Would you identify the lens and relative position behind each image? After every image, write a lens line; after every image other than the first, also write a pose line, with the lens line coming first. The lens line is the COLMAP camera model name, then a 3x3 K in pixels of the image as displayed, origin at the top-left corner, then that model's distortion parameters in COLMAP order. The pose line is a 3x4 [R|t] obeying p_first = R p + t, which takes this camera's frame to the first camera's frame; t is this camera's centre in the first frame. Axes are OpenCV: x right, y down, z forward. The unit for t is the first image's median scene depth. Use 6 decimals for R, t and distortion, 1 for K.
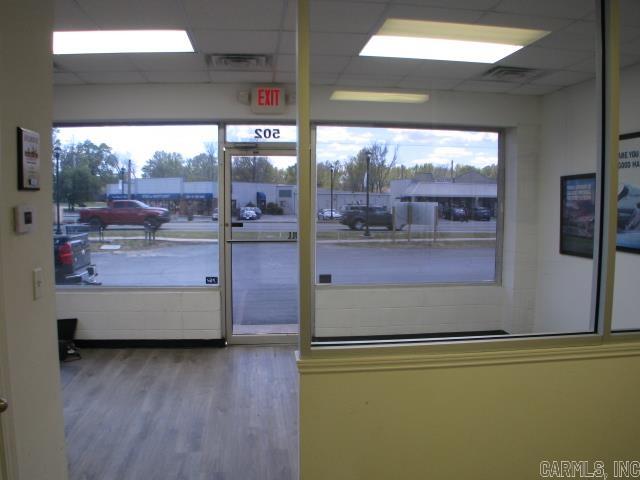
lens RADIAL K [[541.8, 0, 287.4], [0, 541.8, 239.2], [0, 0, 1]] dist [-0.115860, -0.004327]
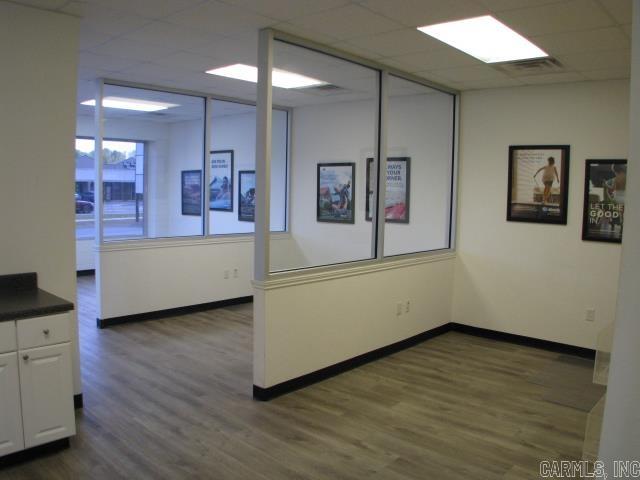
lens RADIAL K [[541.8, 0, 287.4], [0, 541.8, 239.2], [0, 0, 1]] dist [-0.115860, -0.004327]
pose [[0.763201, -0.047463, 0.644416, -0.421117], [0.027900, 0.998789, 0.040521, 0.050806], [-0.645559, -0.012947, 0.763601, -0.675835]]
